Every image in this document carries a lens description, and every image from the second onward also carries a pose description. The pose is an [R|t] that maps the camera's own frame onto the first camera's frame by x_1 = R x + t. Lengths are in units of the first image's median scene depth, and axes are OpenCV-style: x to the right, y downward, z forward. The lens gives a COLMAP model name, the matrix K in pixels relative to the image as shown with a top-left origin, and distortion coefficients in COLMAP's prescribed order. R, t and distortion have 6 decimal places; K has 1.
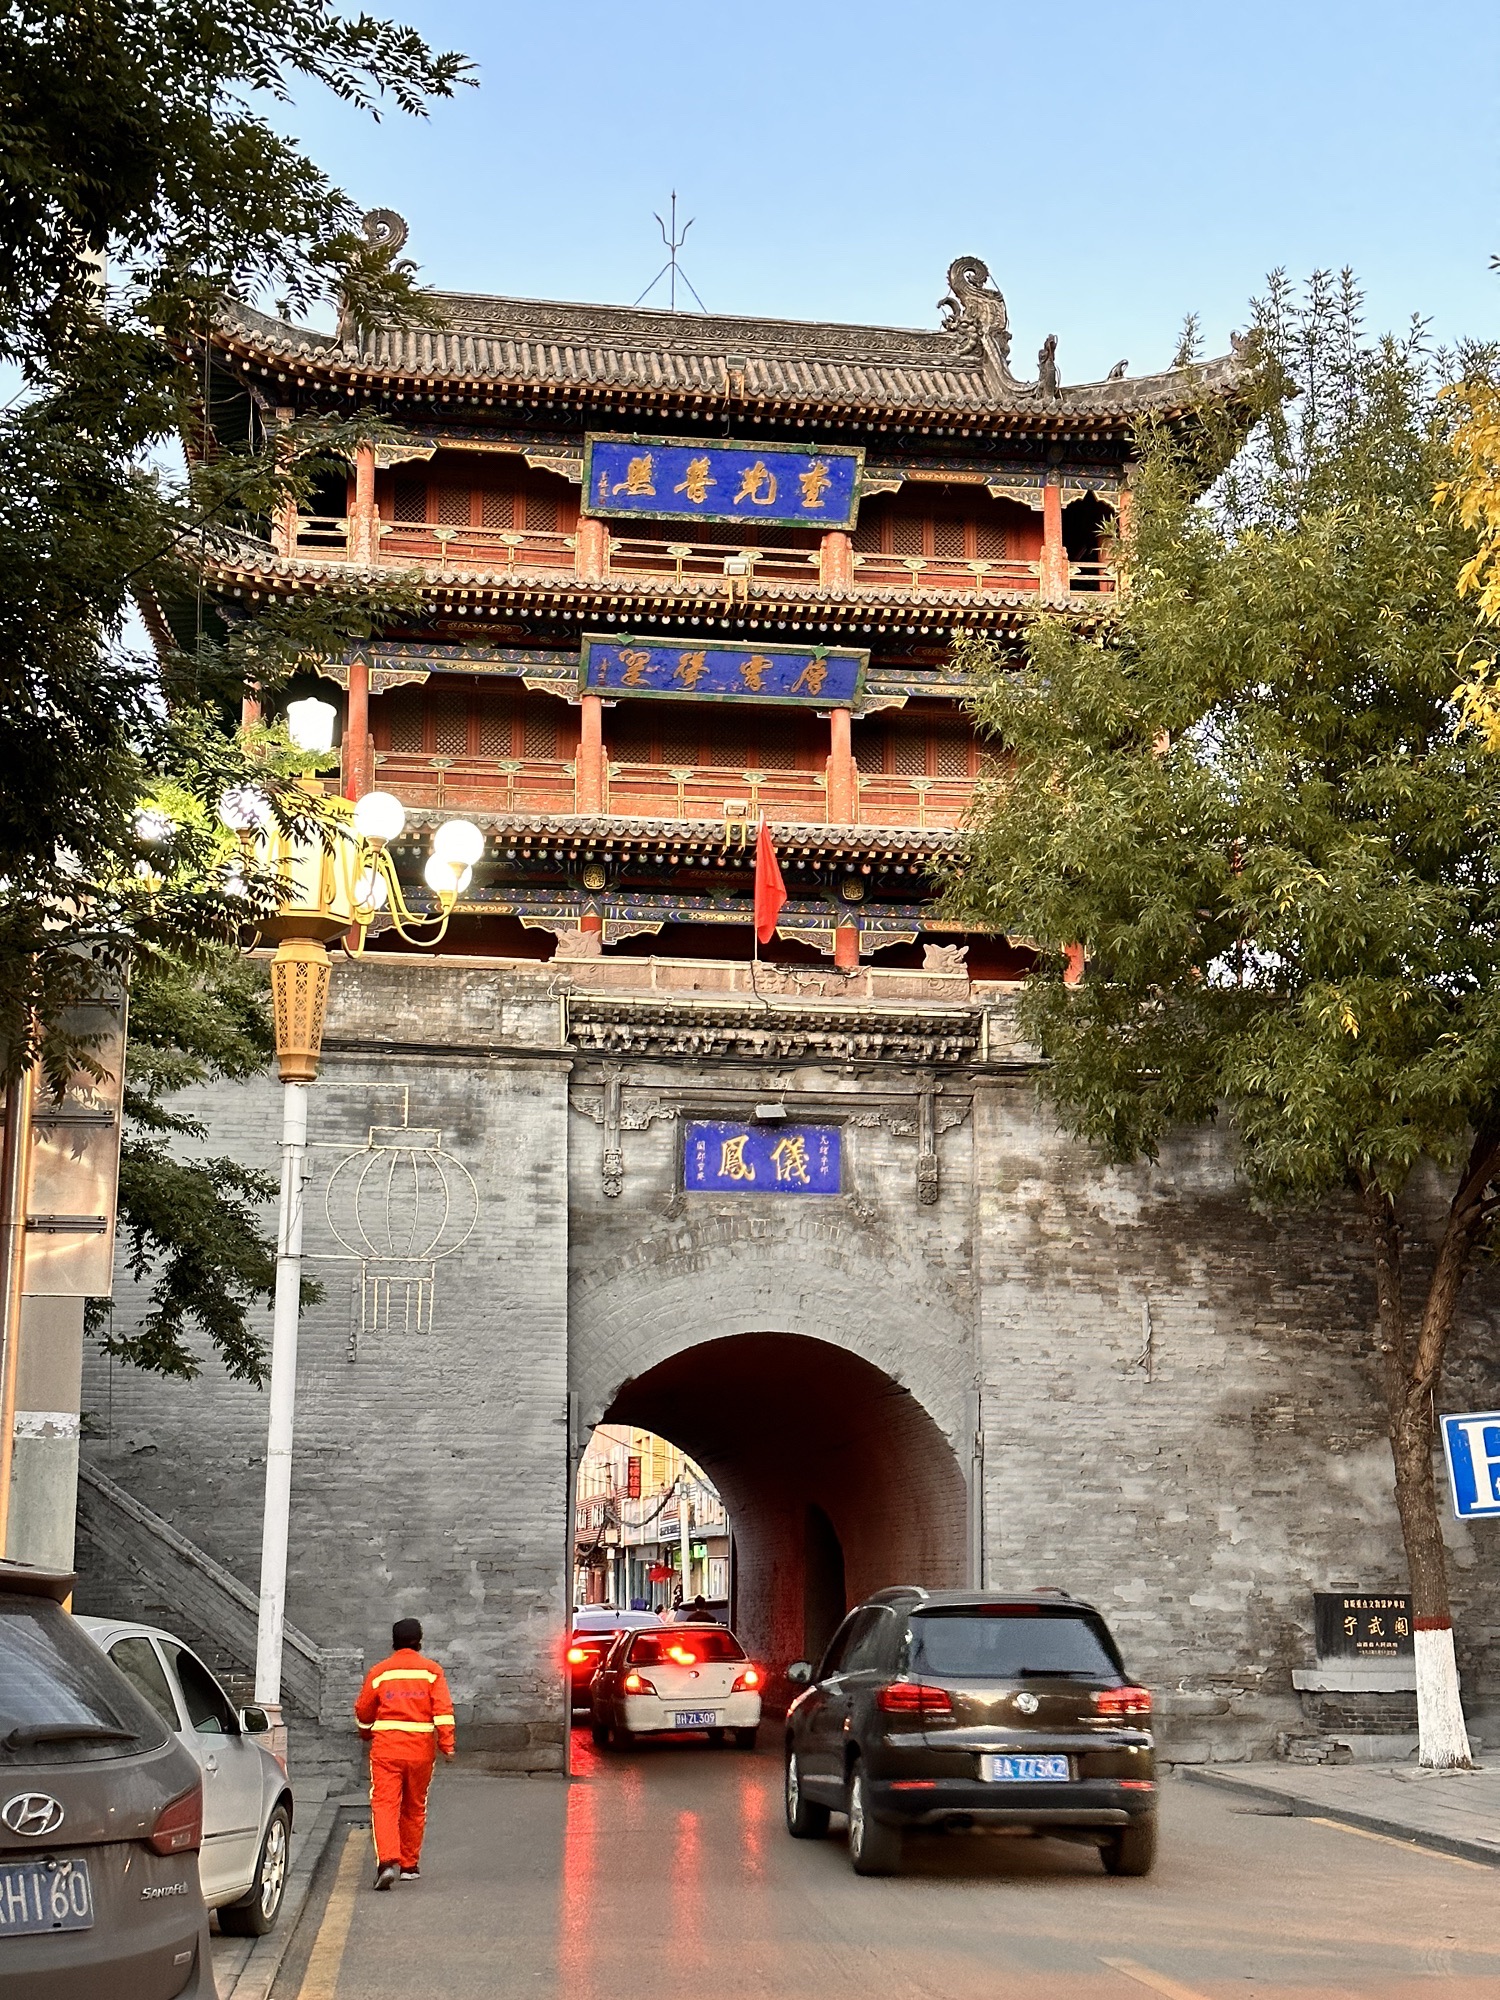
lens RADIAL K [[2744.2, 0, 750.0], [0, 2744.2, 1000.0], [0, 0, 1]] dist [0.001858, 0.798569]
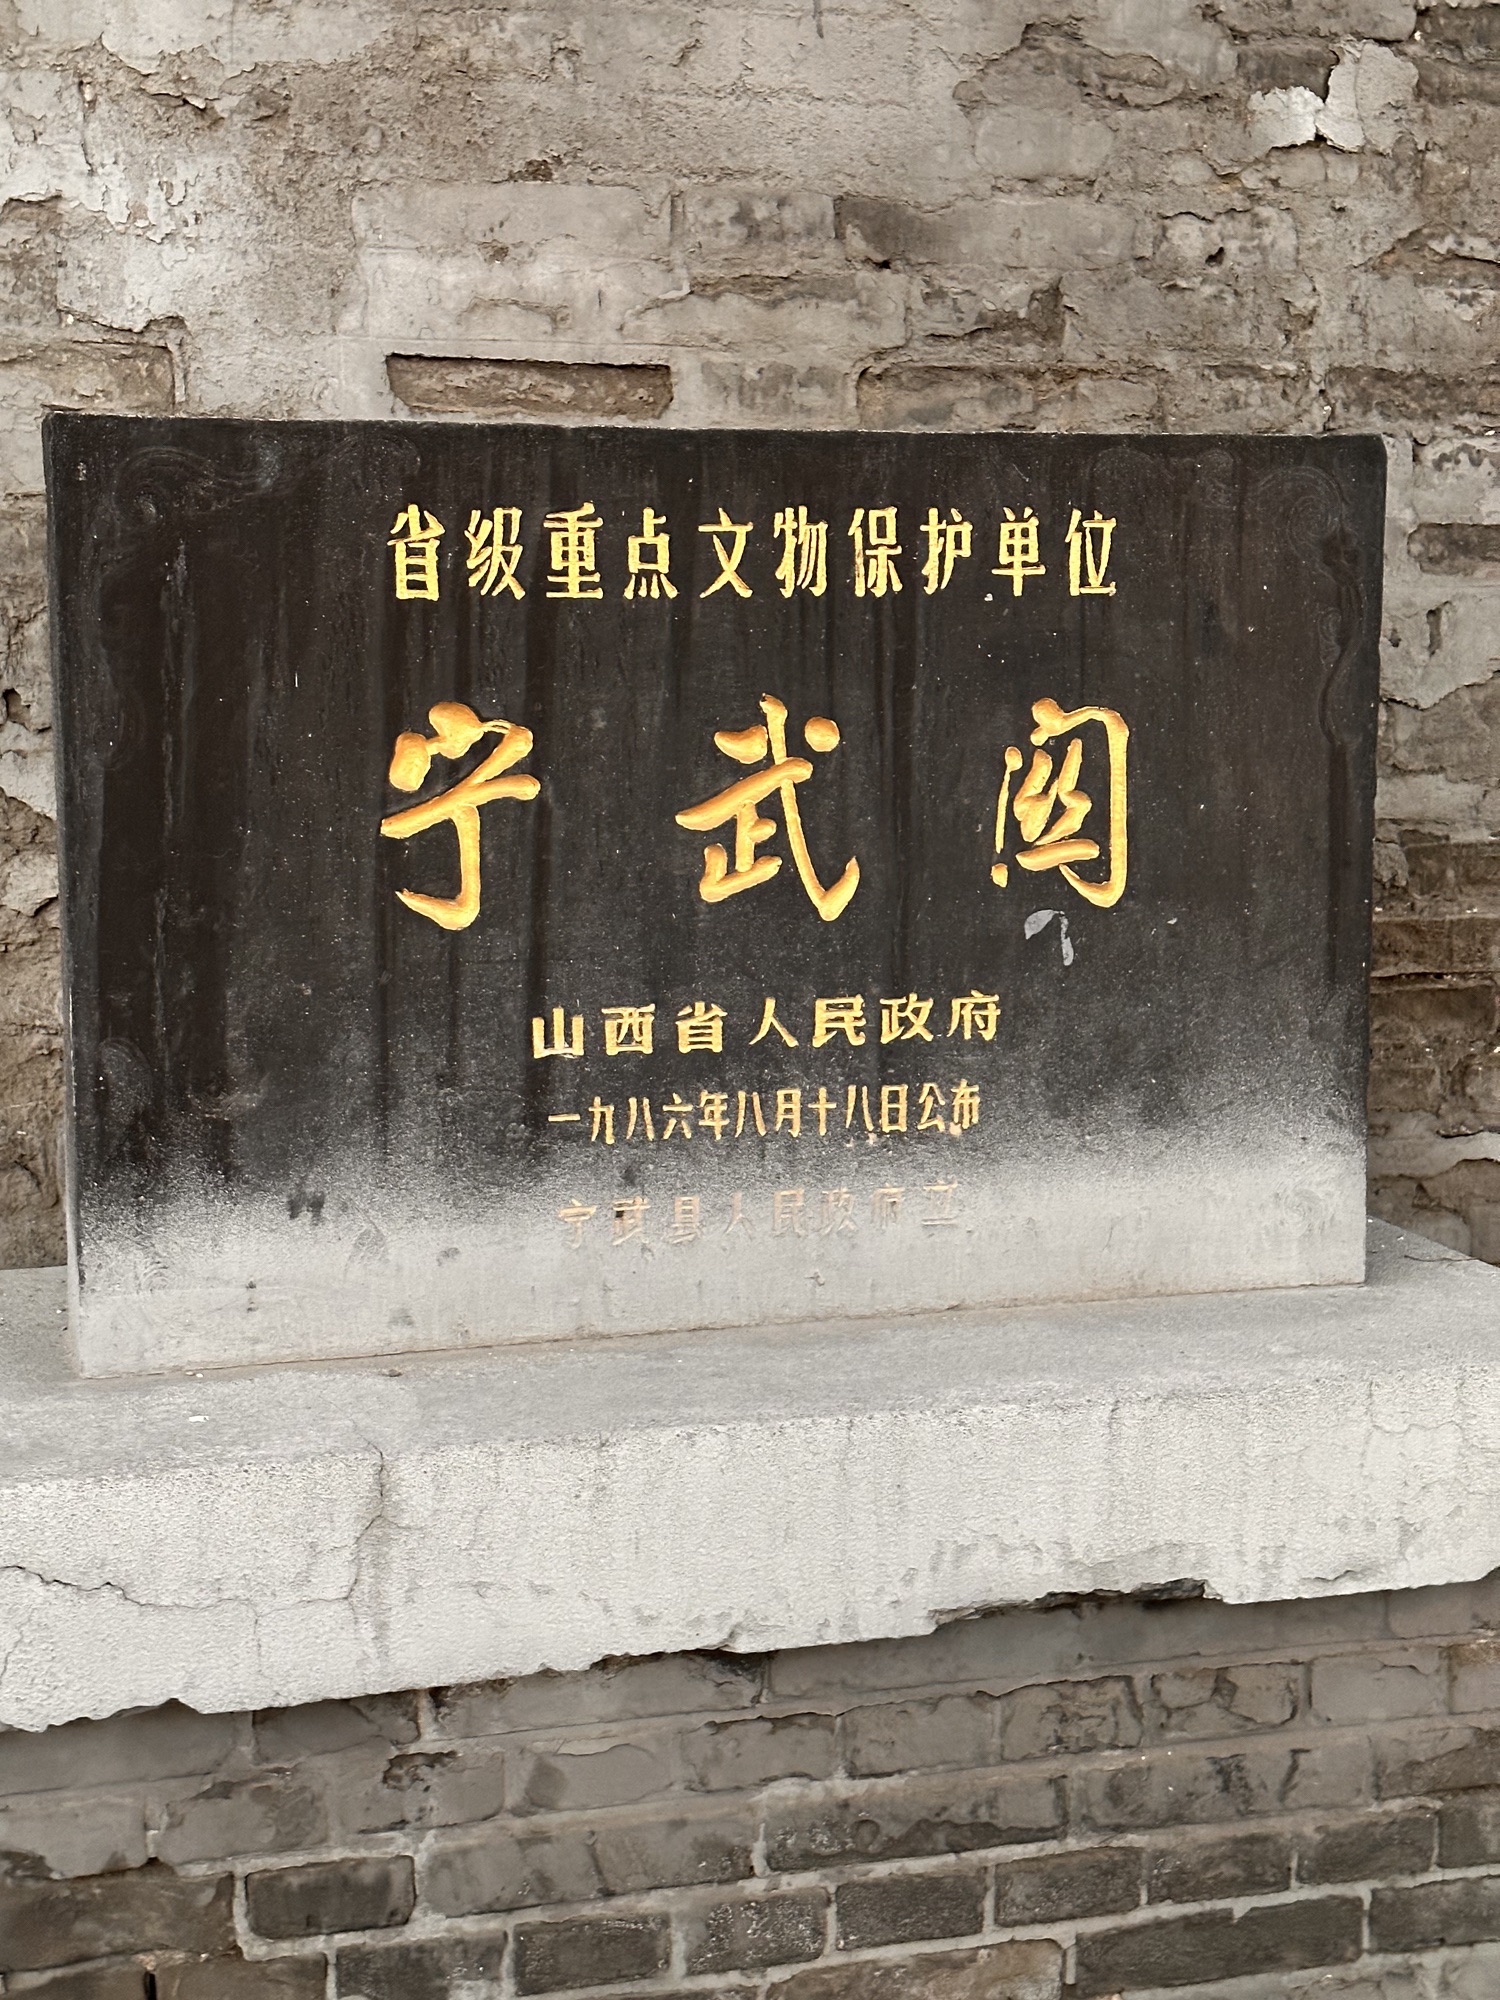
lens RADIAL K [[2744.2, 0, 750.0], [0, 2744.2, 1000.0], [0, 0, 1]] dist [0.001858, 0.798569]
pose [[0.991121, -0.022906, 0.130975, 0.204897], [-0.023706, 0.938824, 0.343582, 0.194069], [-0.130832, -0.343636, 0.929945, 0.879810]]
